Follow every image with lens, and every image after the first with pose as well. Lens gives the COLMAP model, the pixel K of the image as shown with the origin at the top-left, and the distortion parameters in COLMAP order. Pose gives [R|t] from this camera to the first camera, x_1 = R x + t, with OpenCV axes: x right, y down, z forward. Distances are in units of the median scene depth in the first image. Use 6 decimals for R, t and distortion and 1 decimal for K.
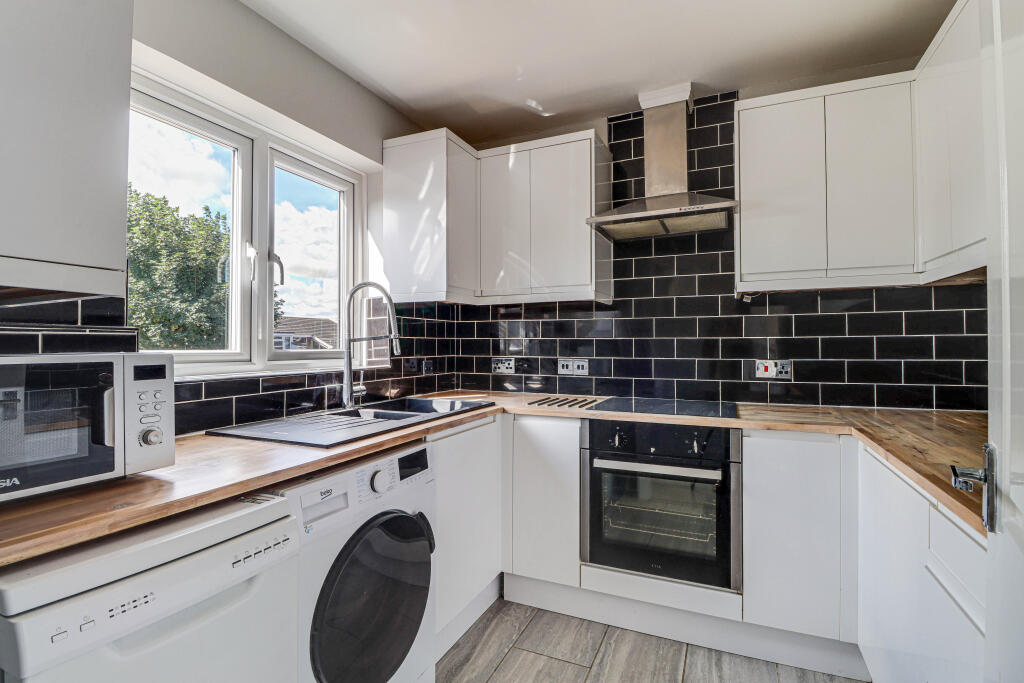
lens RADIAL K [[490.0, 0, 512.0], [0, 490.0, 341.5], [0, 0, 1]] dist [-0.001225, -0.014884]
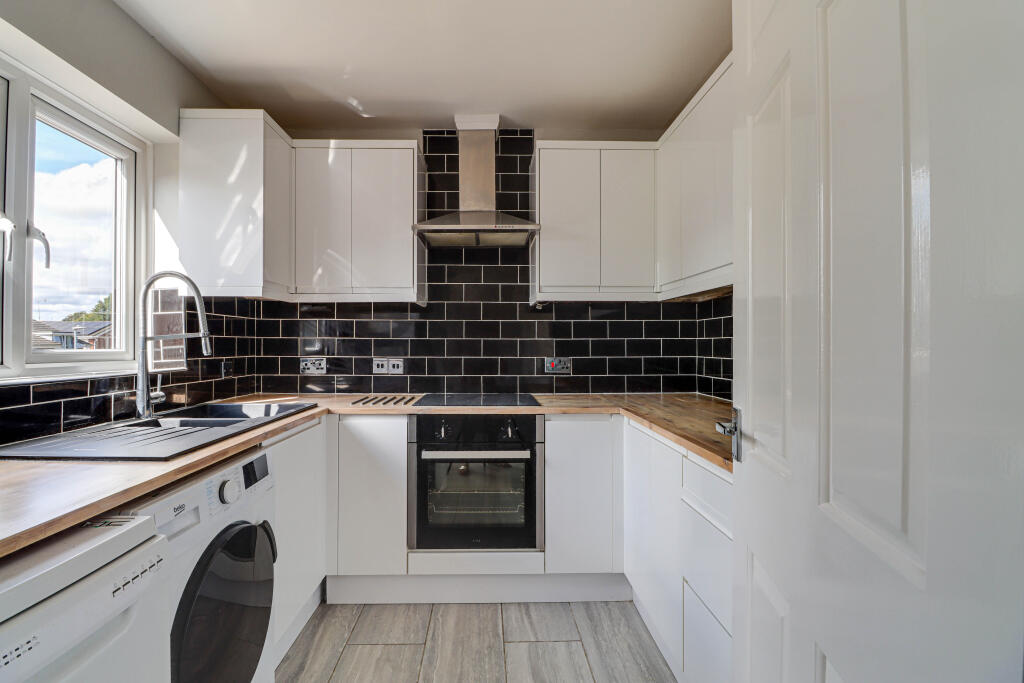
lens RADIAL K [[486.8, 0, 511.2], [0, 486.8, 345.4], [0, 0, 1]] dist [0.000331, -0.014355]
pose [[0.894599, 0.002433, 0.446862, -0.124201], [-0.005776, 0.999965, 0.006118, 0.000629], [-0.446832, -0.008054, 0.894582, -0.034506]]
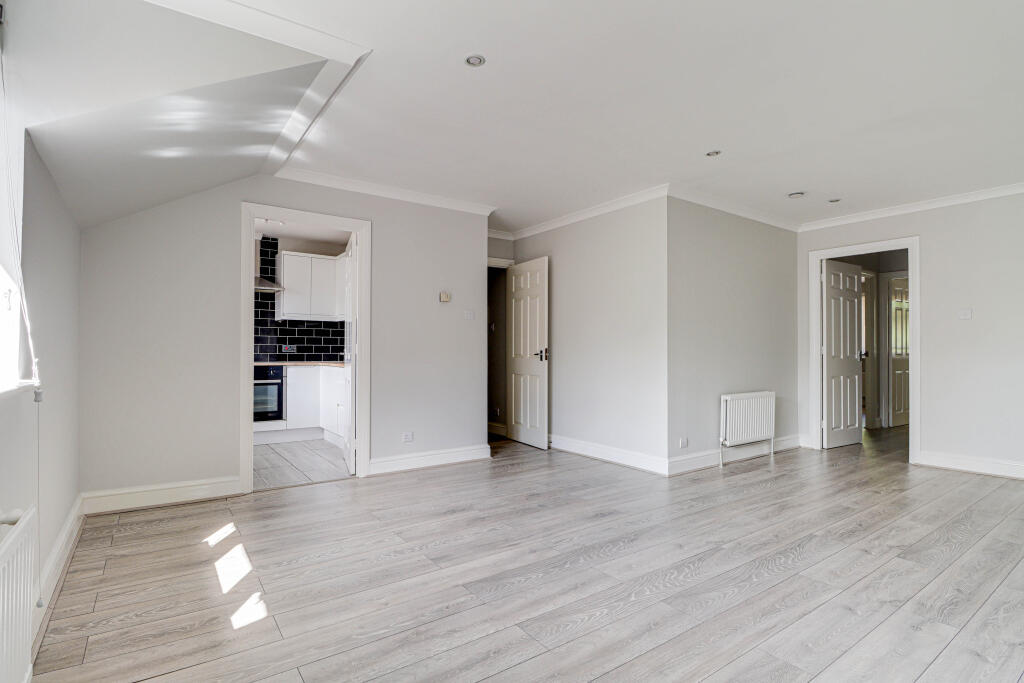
lens RADIAL K [[490.0, 0, 512.0], [0, 490.0, 341.5], [0, 0, 1]] dist [-0.001225, -0.014884]
pose [[0.505939, 0.016193, 0.862417, -1.264993], [-0.009526, 0.999868, -0.013185, 0.046458], [-0.862517, -0.001545, 0.506026, -1.526762]]
